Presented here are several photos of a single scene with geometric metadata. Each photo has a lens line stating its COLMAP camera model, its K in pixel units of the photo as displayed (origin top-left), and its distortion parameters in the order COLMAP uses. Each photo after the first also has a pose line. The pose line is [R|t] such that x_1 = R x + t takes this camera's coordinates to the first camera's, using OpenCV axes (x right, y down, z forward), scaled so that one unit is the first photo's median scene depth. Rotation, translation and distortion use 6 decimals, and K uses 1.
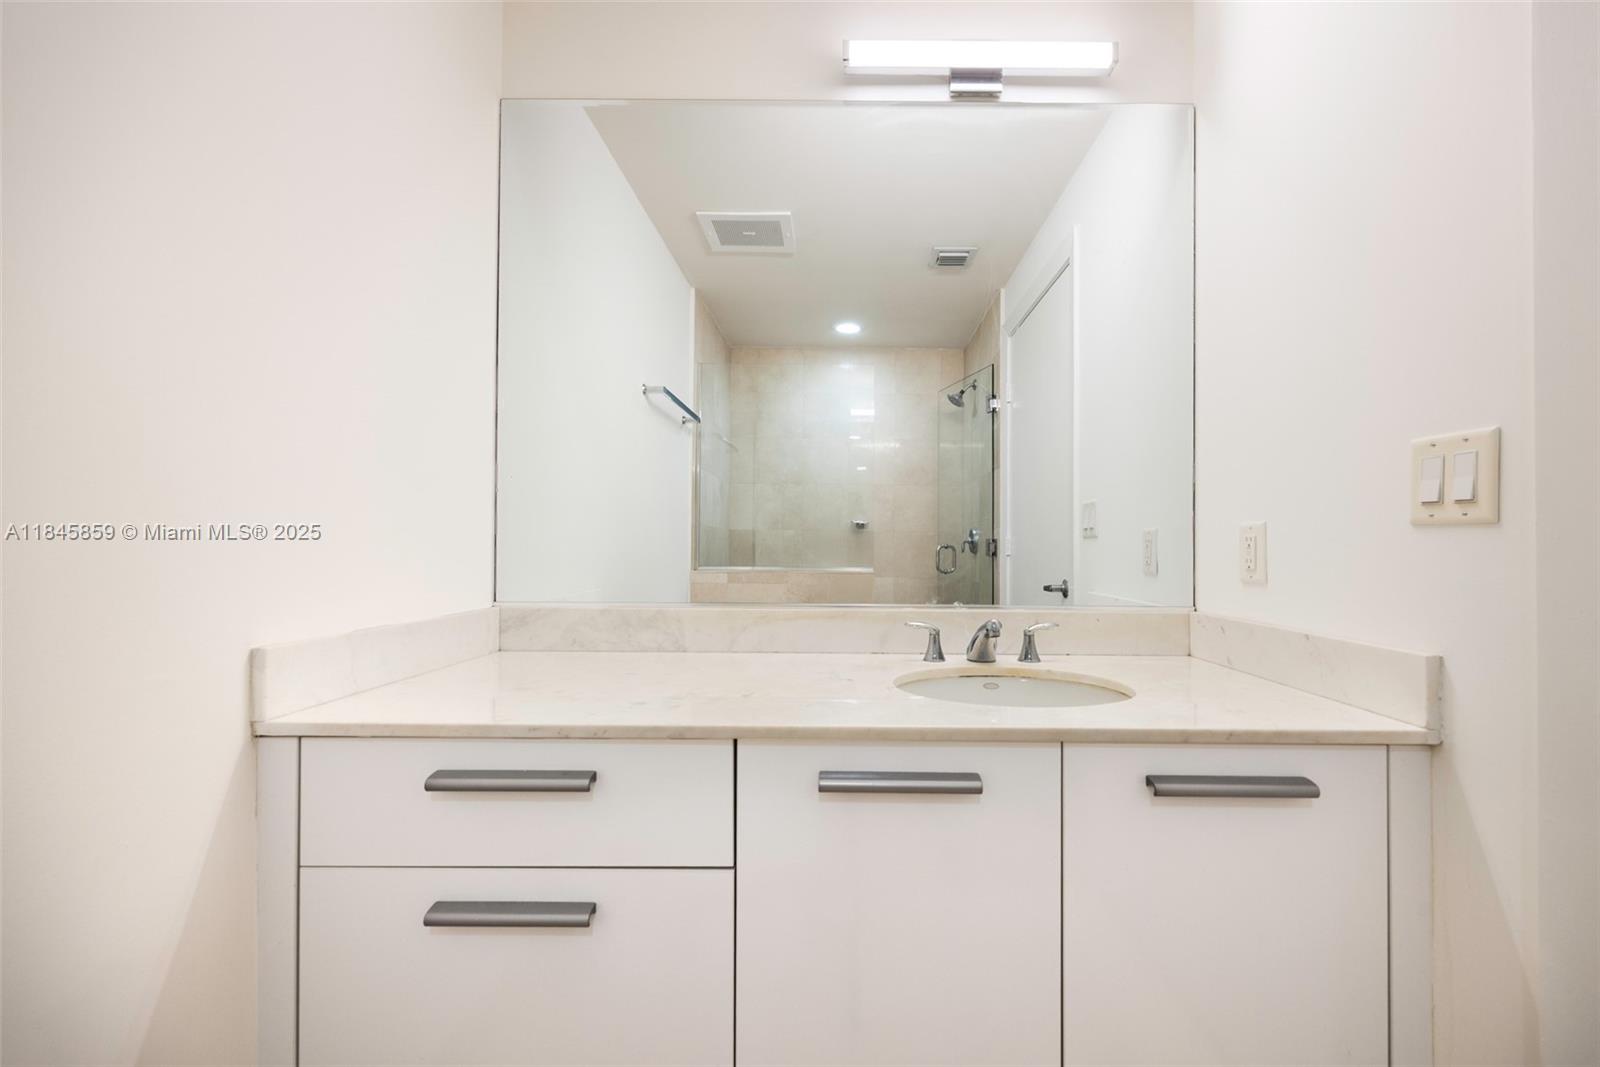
lens RADIAL K [[644.5, 0, 802.5], [0, 644.5, 536.5], [0, 0, 1]] dist [-0.010546, 0.000243]
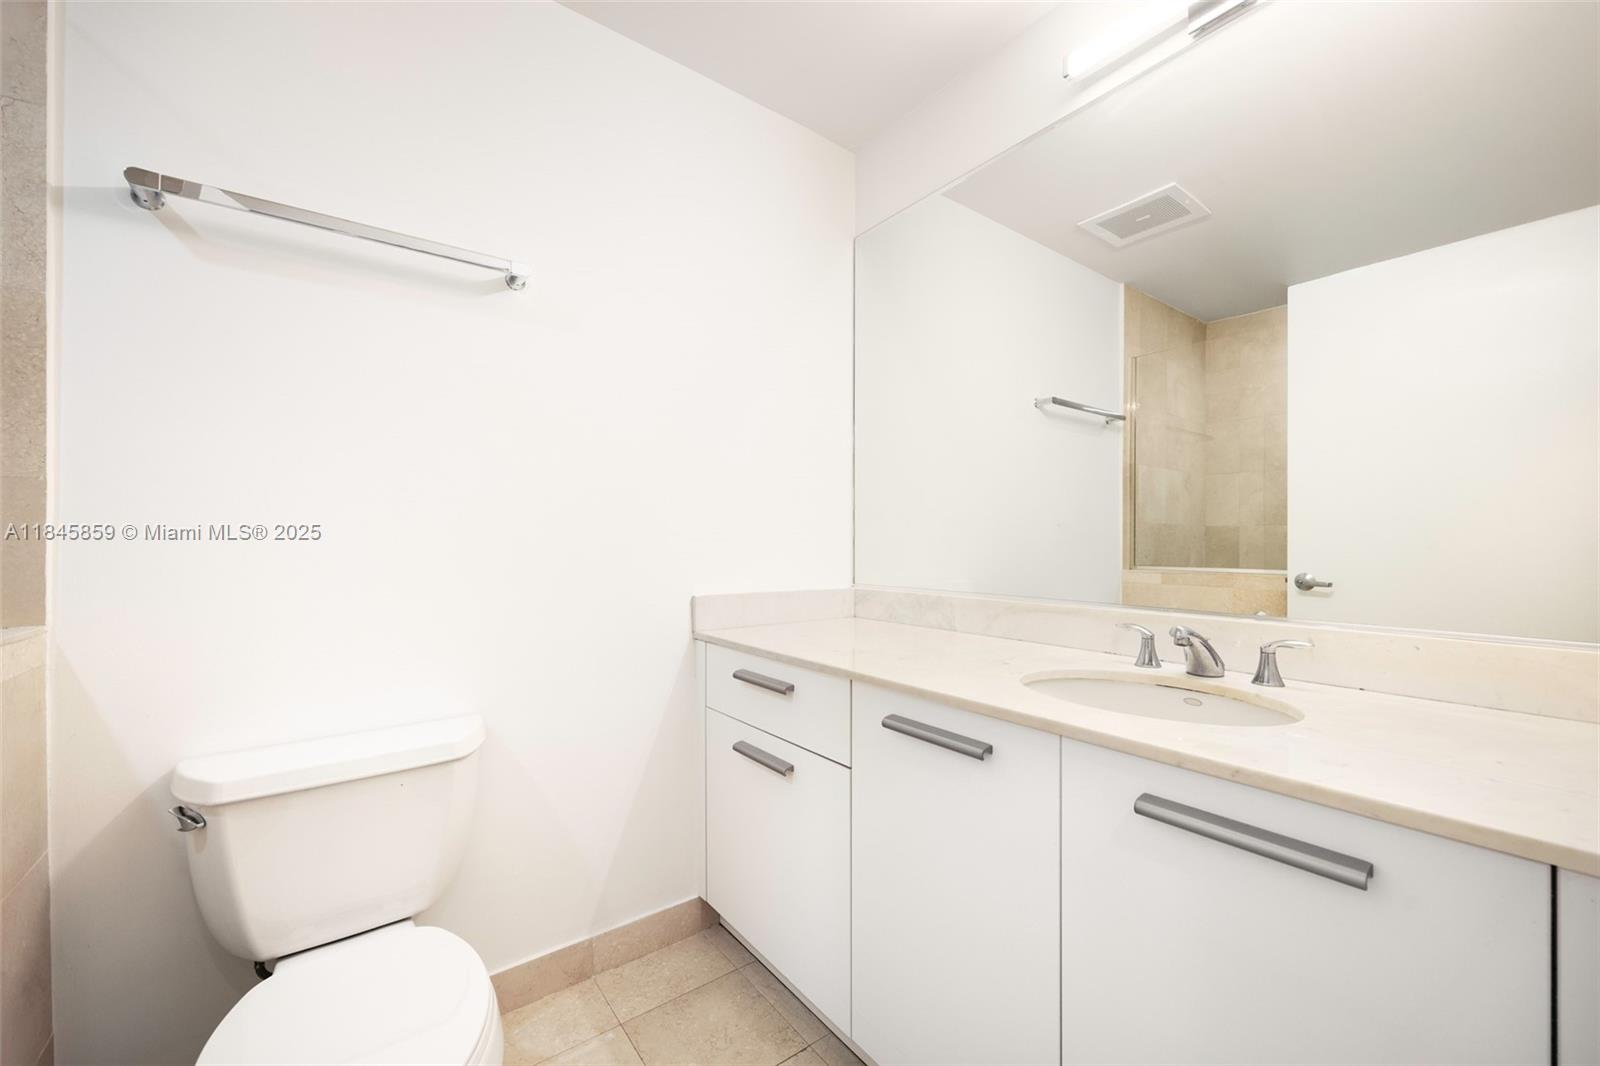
lens RADIAL K [[644.5, 0, 805.2], [0, 644.5, 540.8], [0, 0, 1]] dist [-0.010546, 0.000243]
pose [[0.595183, -0.006850, -0.803561, 0.615022], [0.013742, 0.999904, 0.001654, -0.000001], [0.803473, -0.012027, 0.595220, 0.036875]]
